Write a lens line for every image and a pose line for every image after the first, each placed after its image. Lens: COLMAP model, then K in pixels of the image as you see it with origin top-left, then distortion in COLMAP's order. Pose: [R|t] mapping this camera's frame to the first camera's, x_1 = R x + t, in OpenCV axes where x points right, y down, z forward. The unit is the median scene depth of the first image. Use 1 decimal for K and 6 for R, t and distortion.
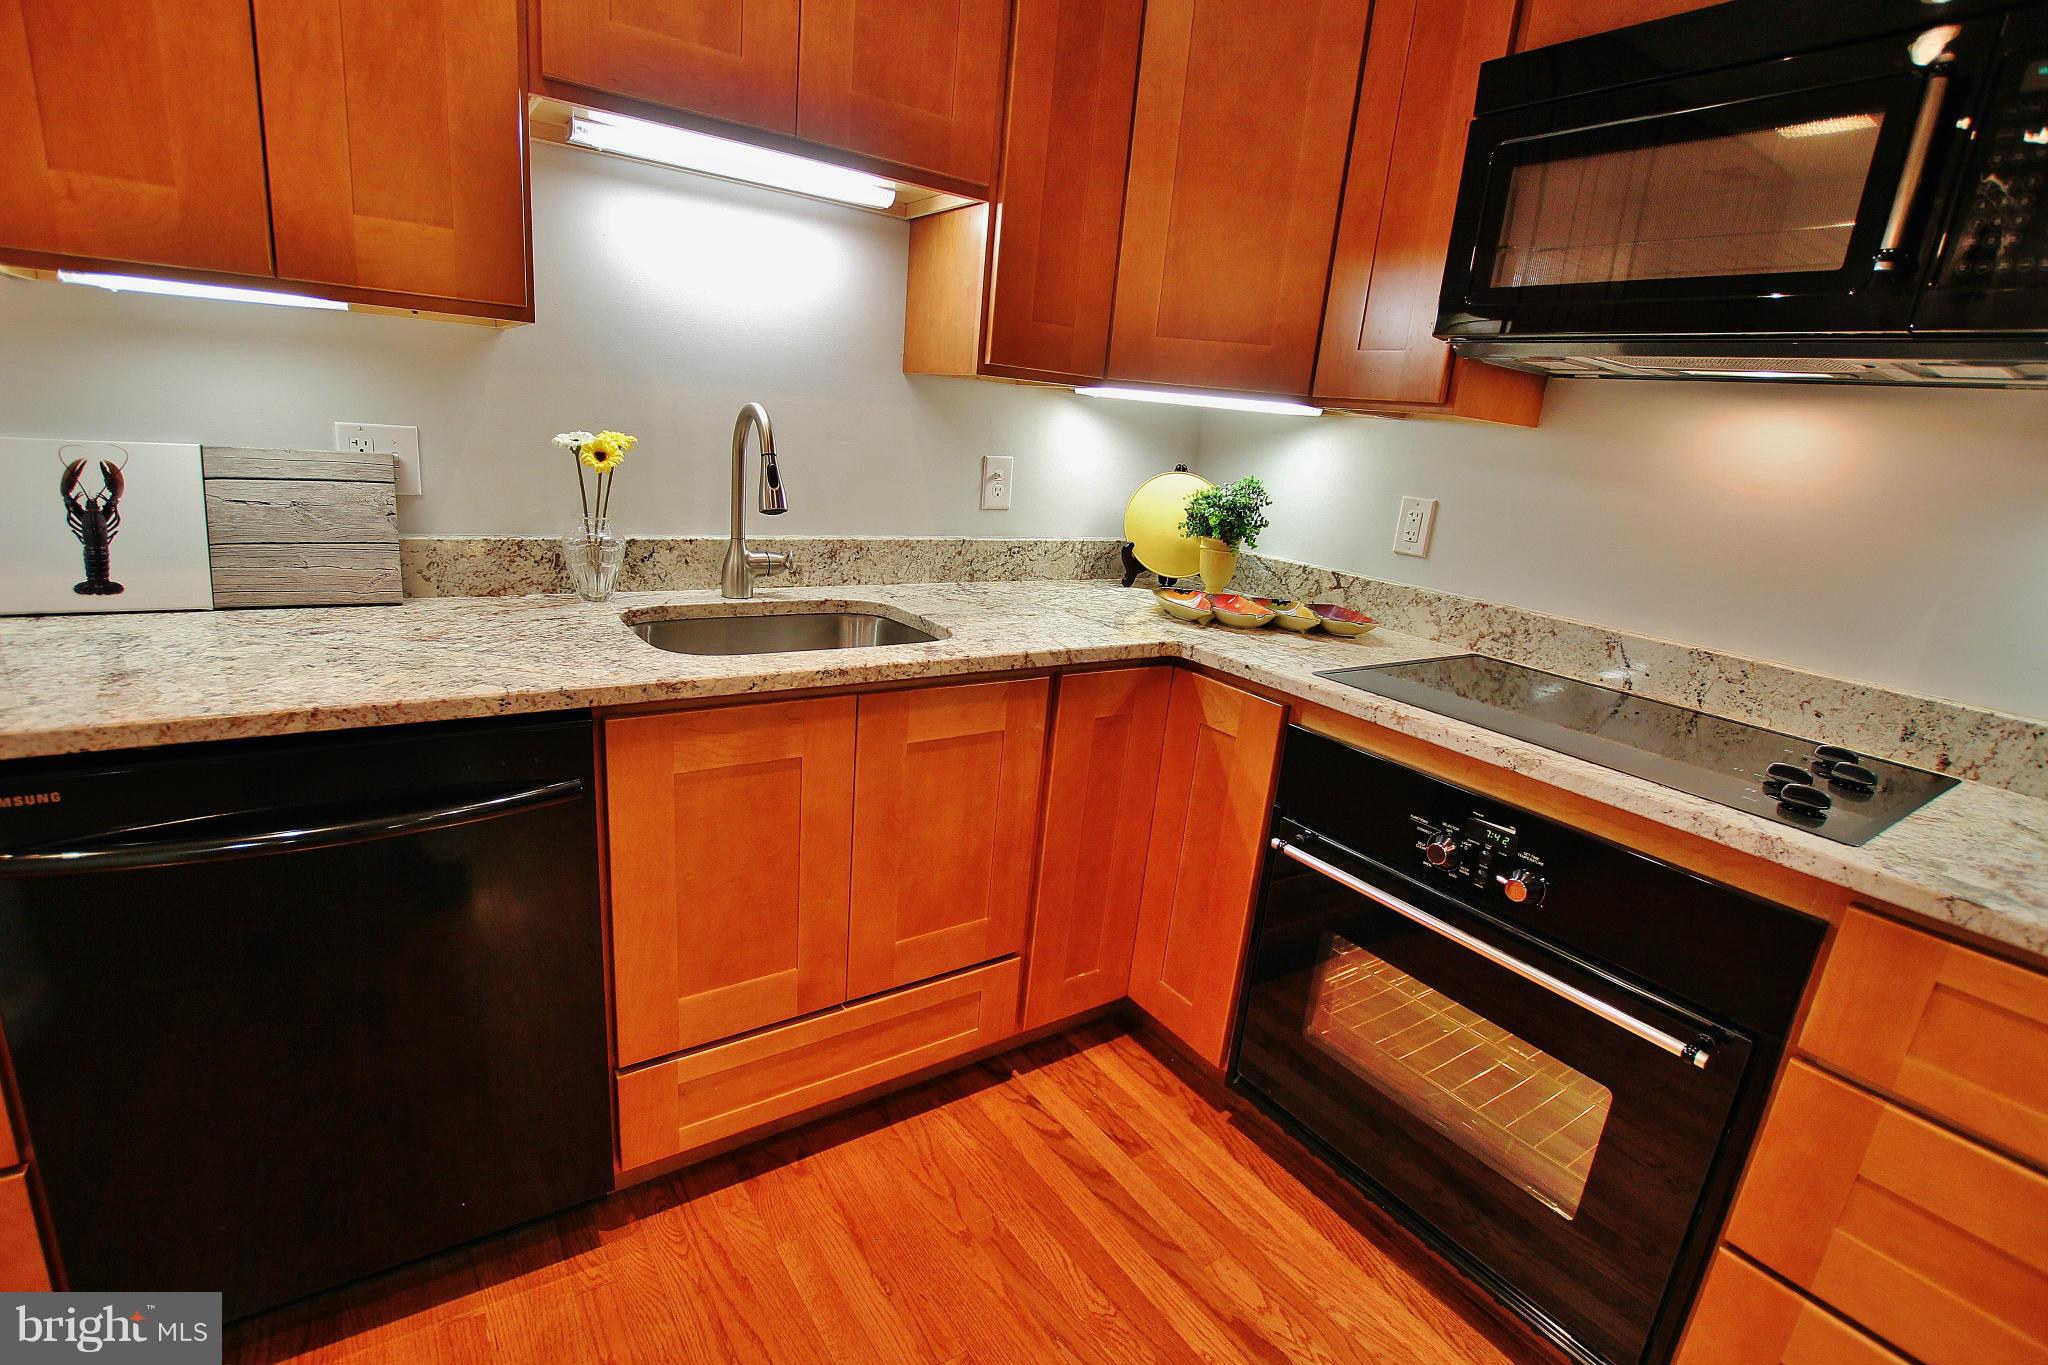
lens RADIAL K [[944.8, 0, 1017.0], [0, 944.8, 686.1], [0, 0, 1]] dist [-0.021003, 0.000446]
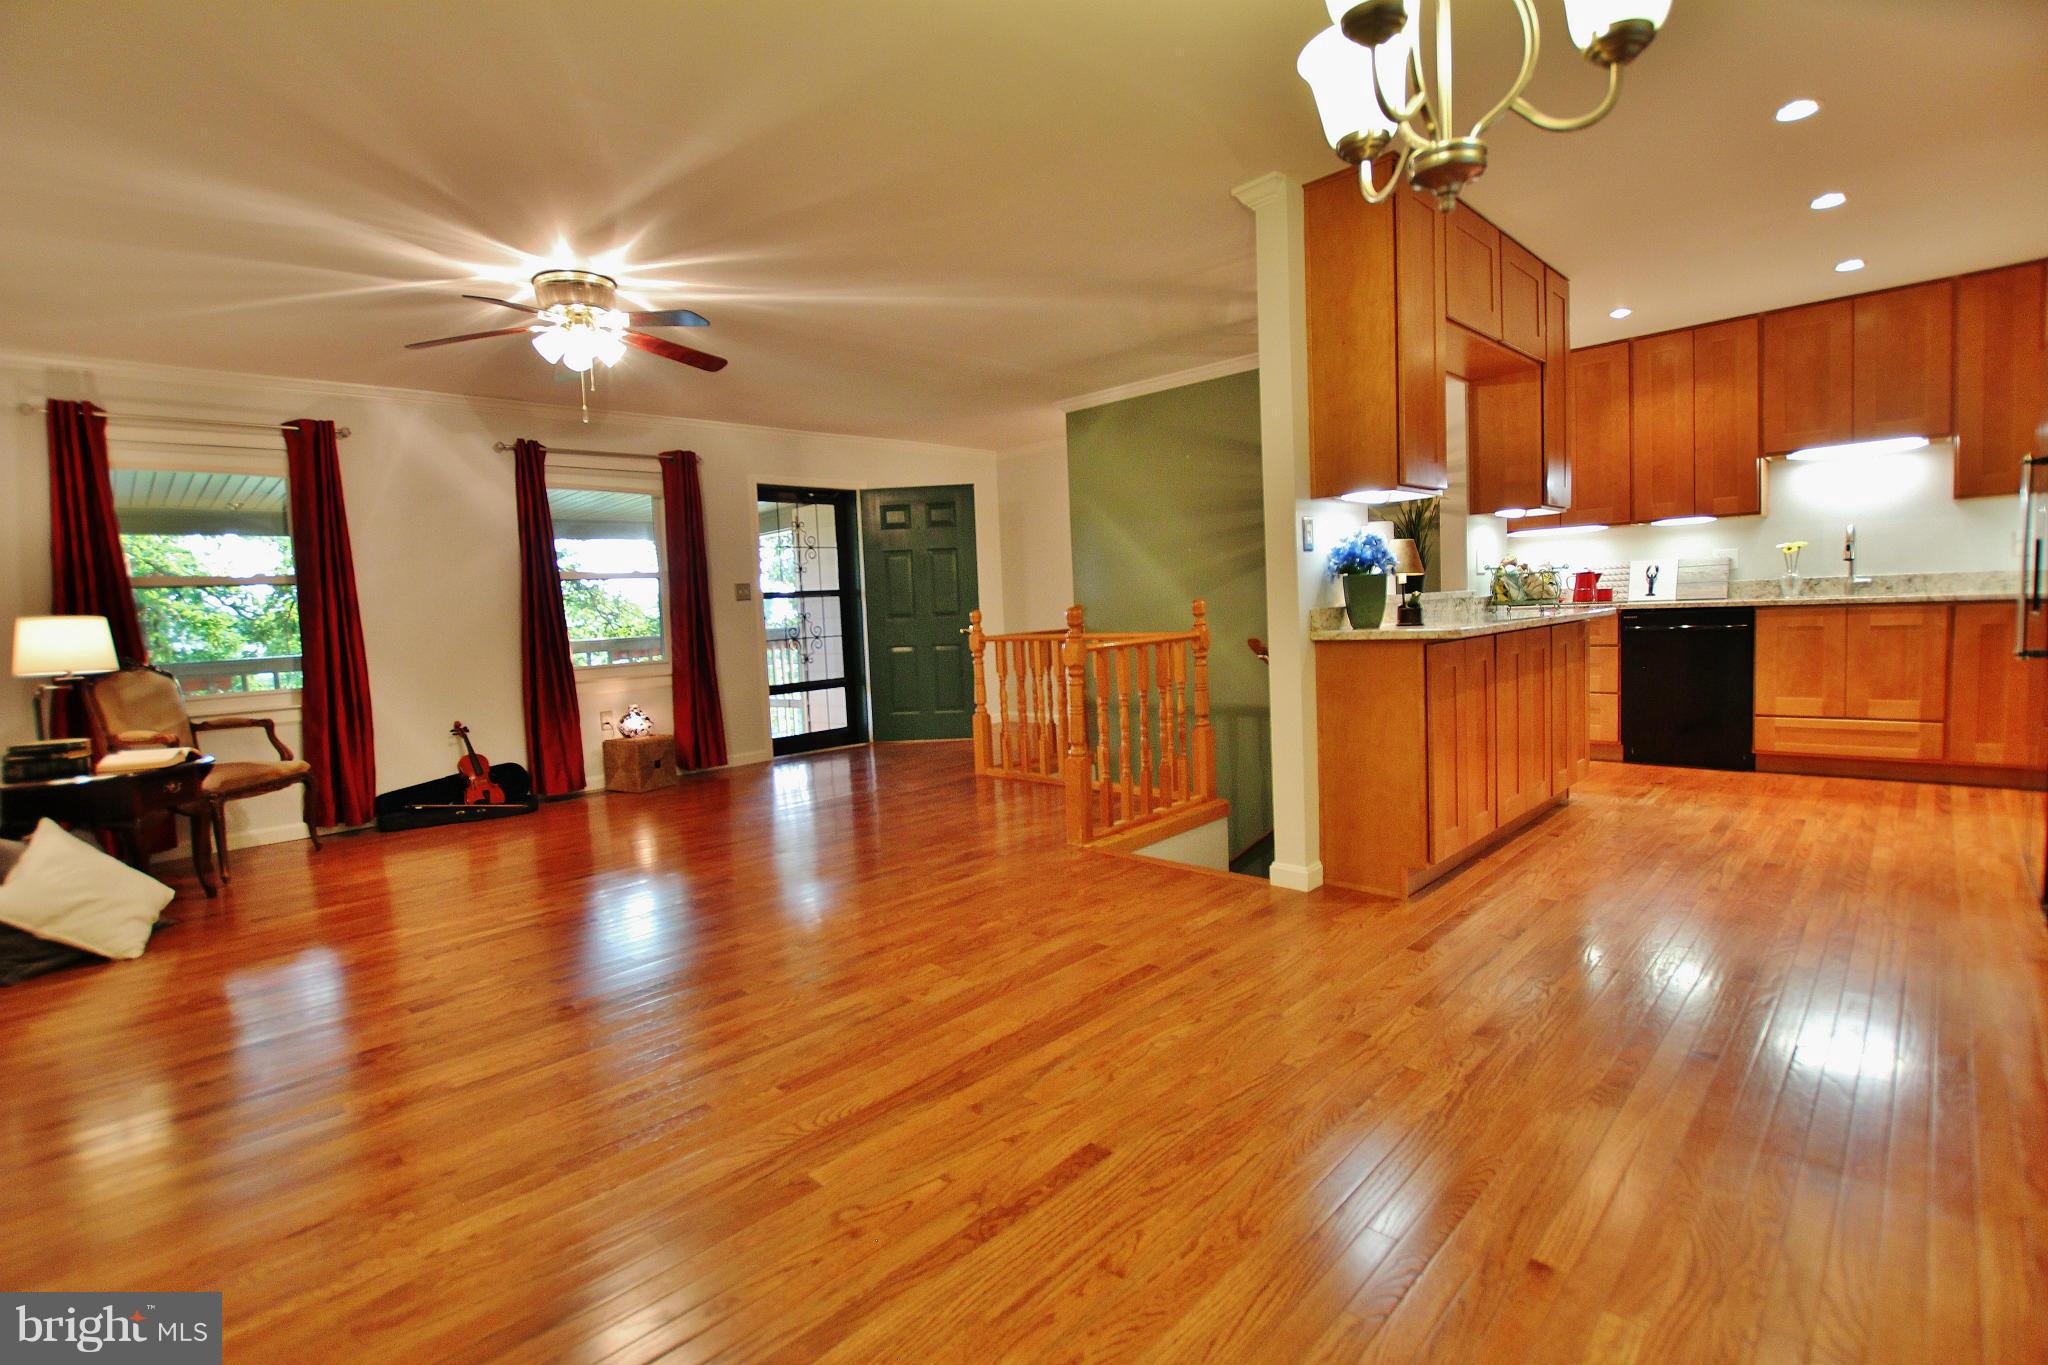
lens RADIAL K [[944.8, 0, 1017.4], [0, 944.8, 677.0], [0, 0, 1]] dist [-0.021003, 0.000446]
pose [[0.189633, -0.017796, -0.981694, 2.227729], [-0.202472, 0.977637, -0.056834, 0.920958], [0.960752, 0.209543, 0.181789, -2.081293]]
